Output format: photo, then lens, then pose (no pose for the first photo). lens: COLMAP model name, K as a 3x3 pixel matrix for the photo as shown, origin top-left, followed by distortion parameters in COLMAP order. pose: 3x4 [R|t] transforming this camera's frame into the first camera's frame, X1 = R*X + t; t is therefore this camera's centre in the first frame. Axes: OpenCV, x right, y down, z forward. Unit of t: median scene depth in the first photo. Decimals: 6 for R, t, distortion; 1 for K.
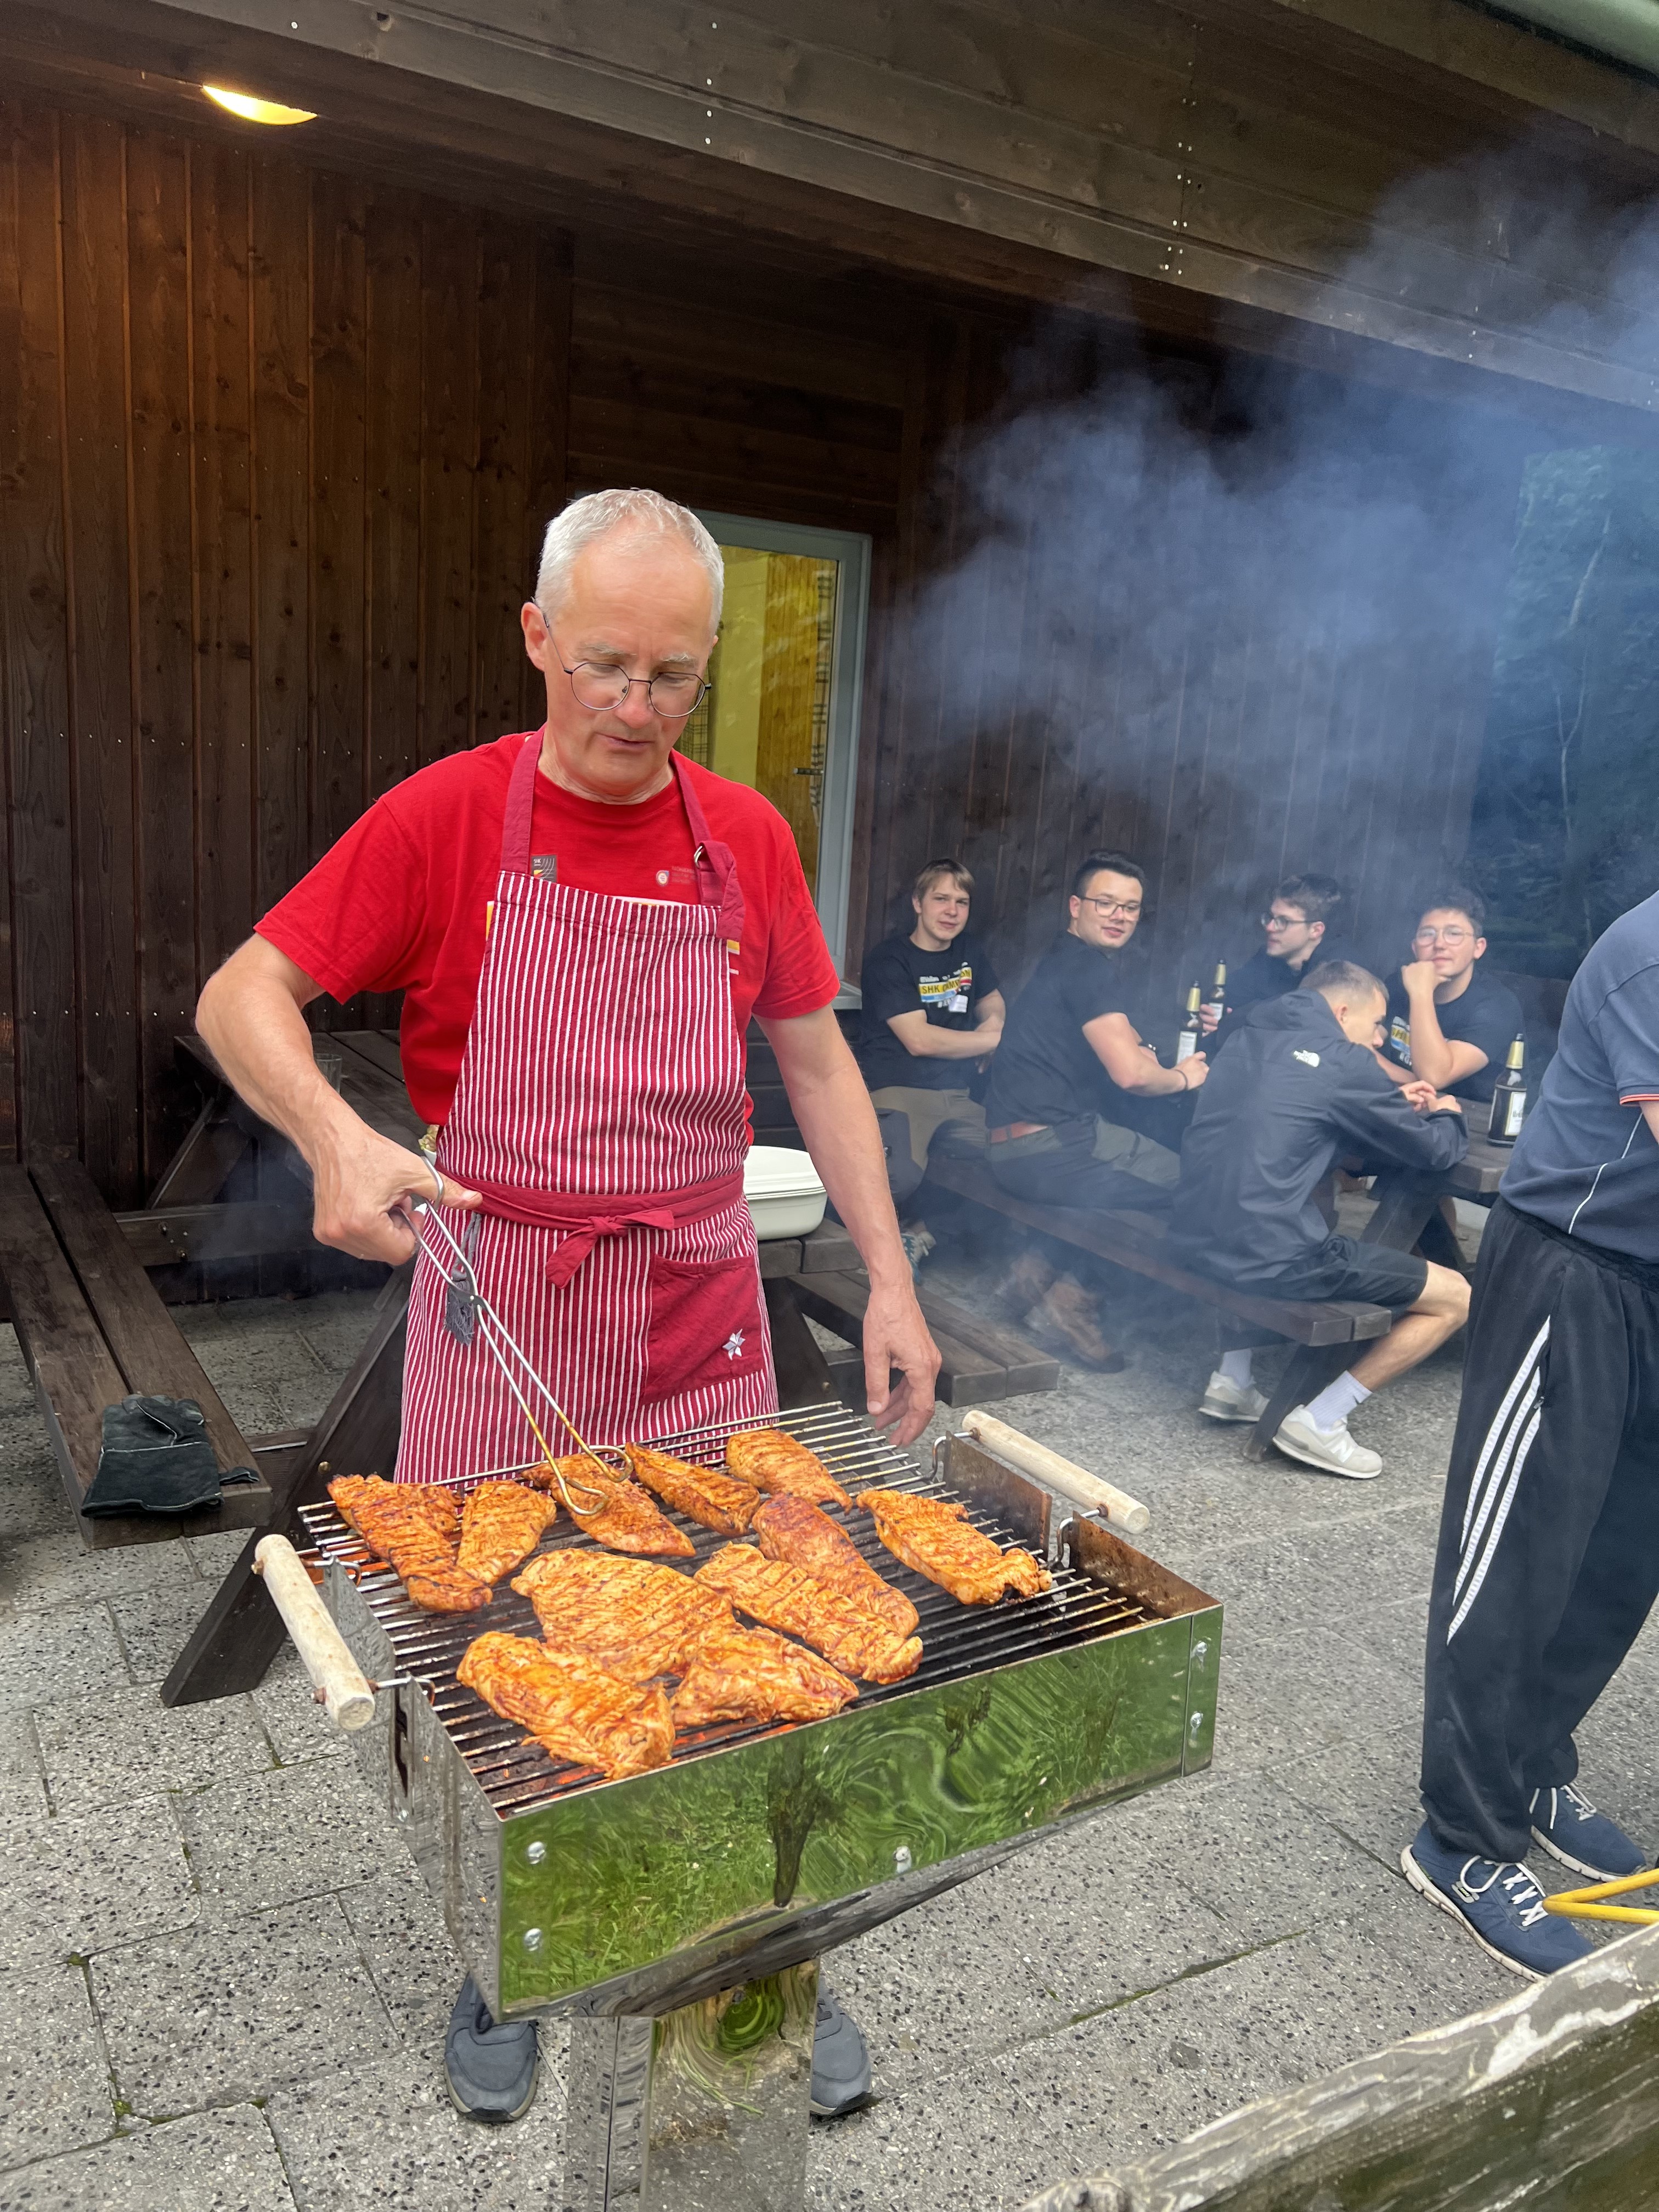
lens RADIAL K [[1670.2, 0, 824.9], [0, 1670.2, 1106.6], [0, 0, 1]] dist [-0.001771, -0.016885]
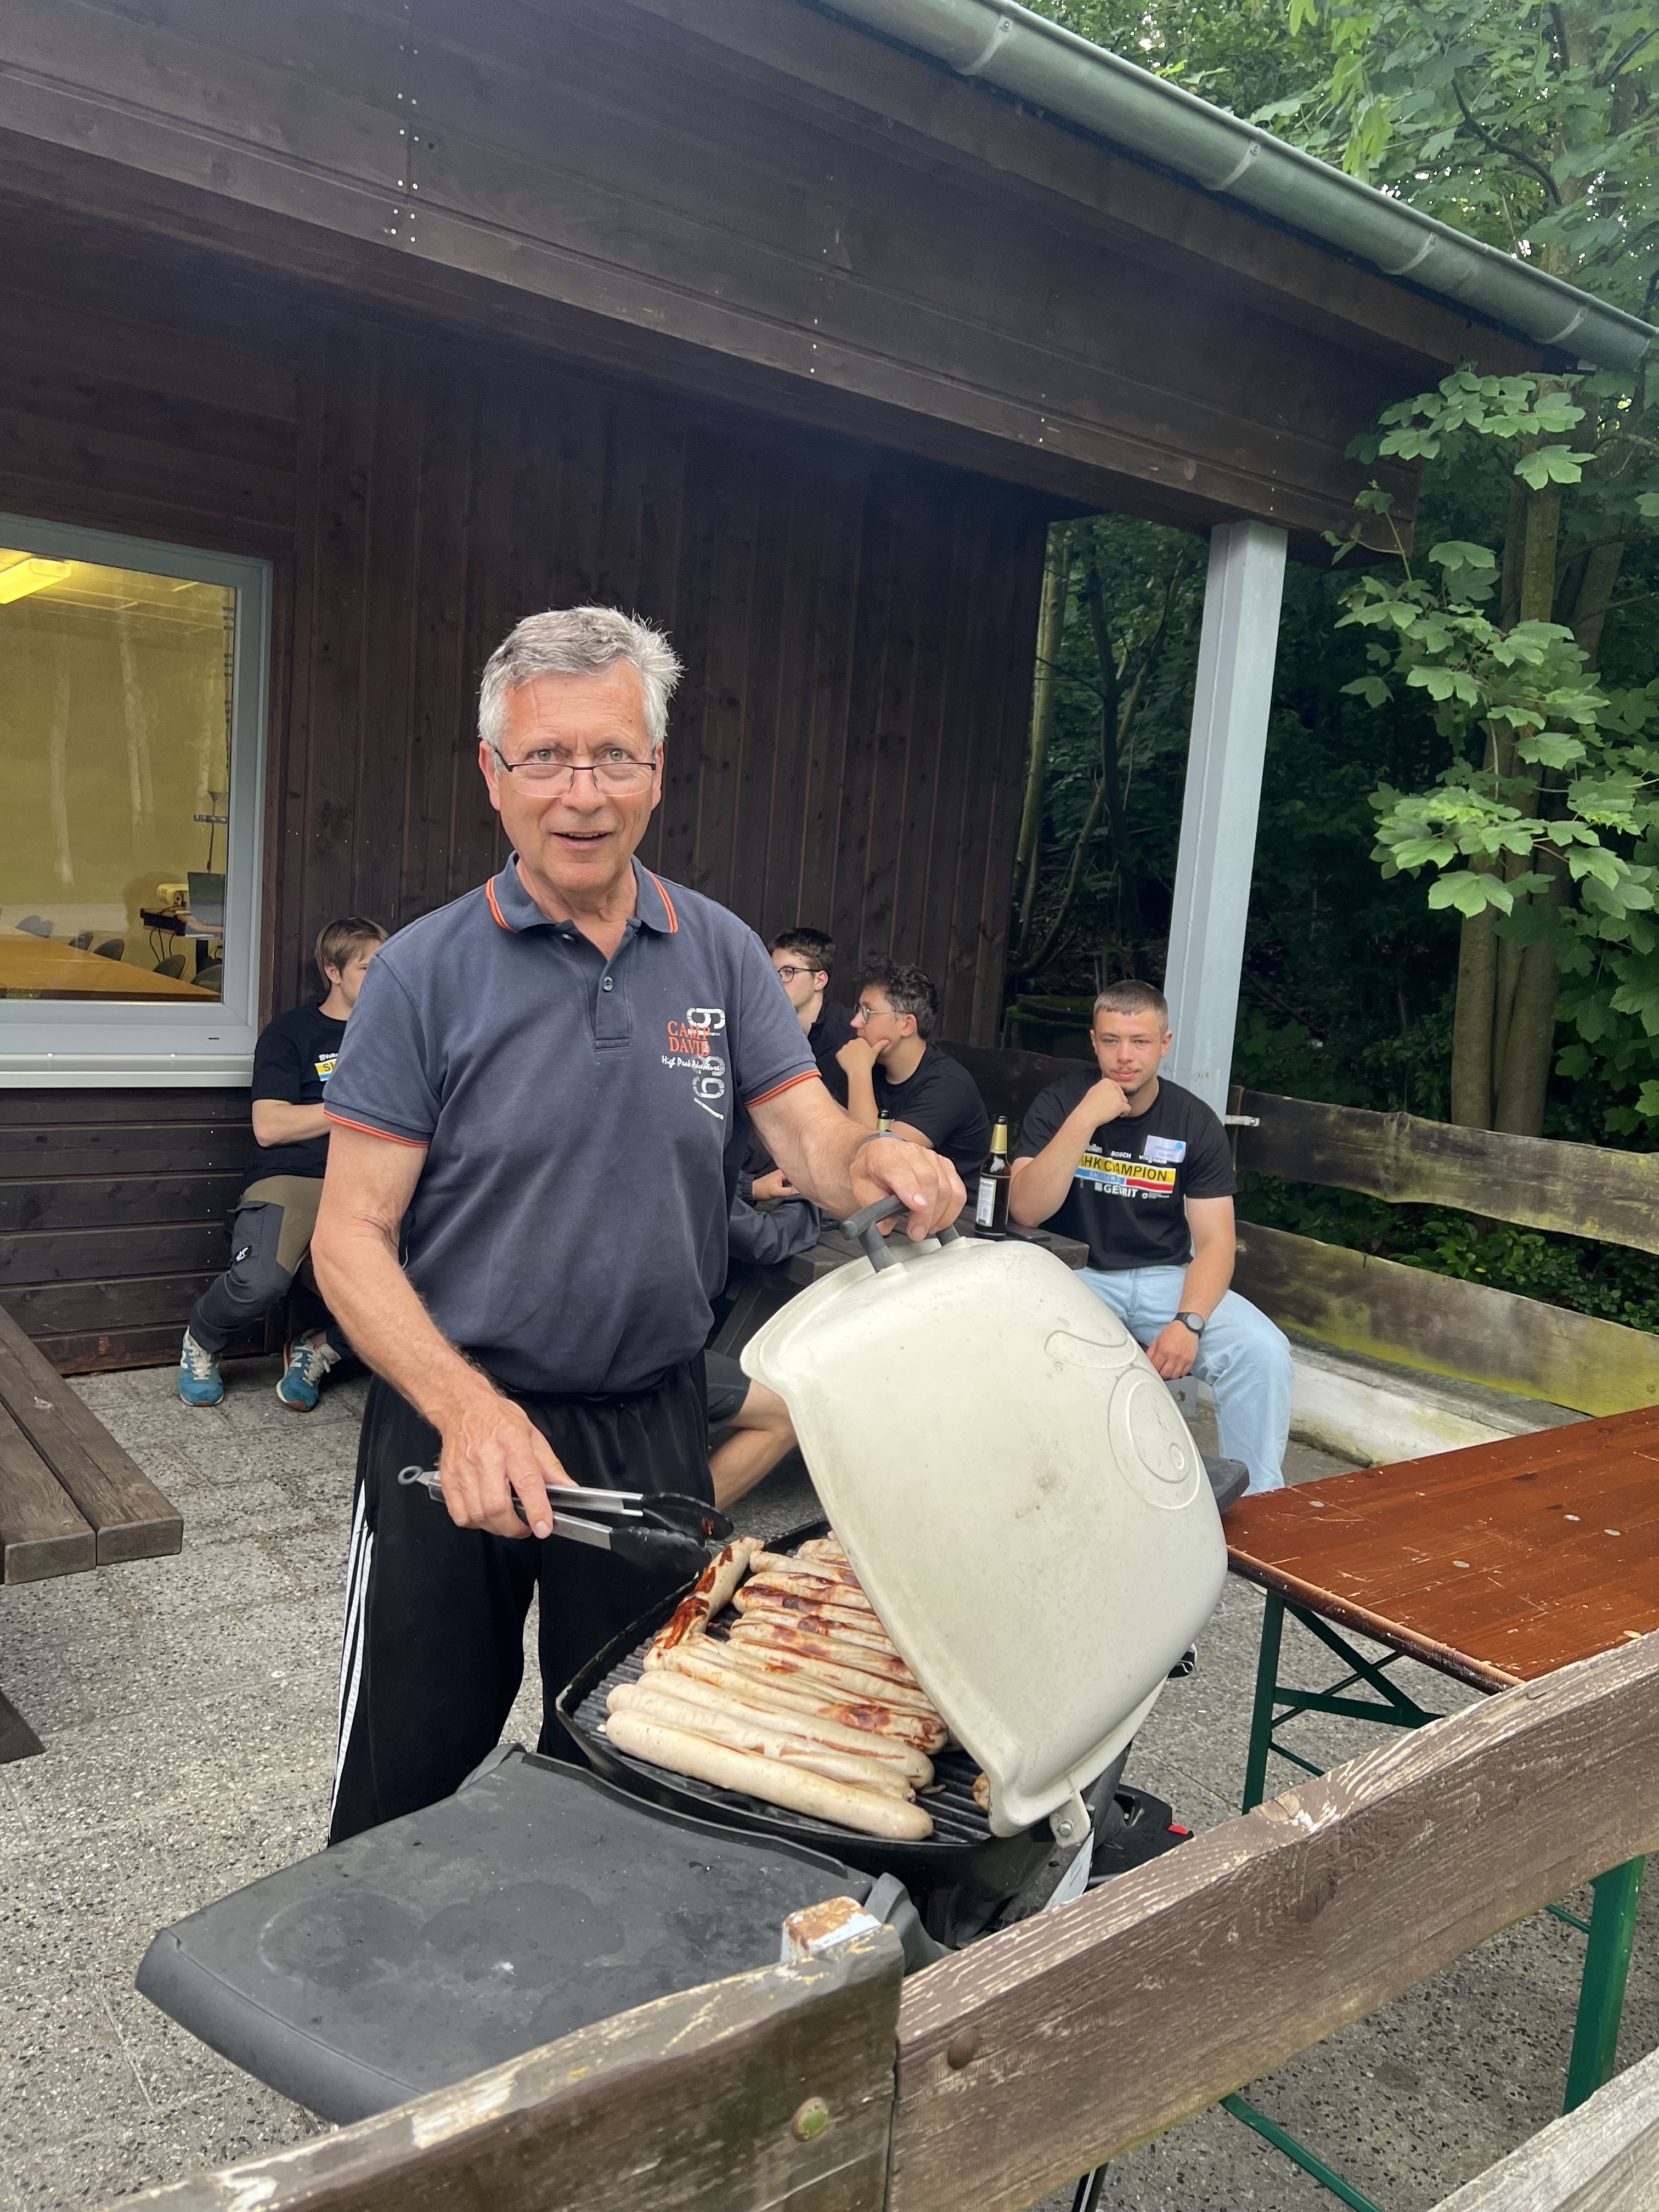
lens RADIAL K [[1670.2, 0, 833.9], [0, 1670.2, 1106.1], [0, 0, 1]] dist [-0.001771, -0.016885]
pose [[0.995692, 0.018592, 0.090844, 0.357910], [-0.011935, 0.997240, -0.073281, 0.021376], [-0.091955, 0.071881, 0.993165, 0.129849]]
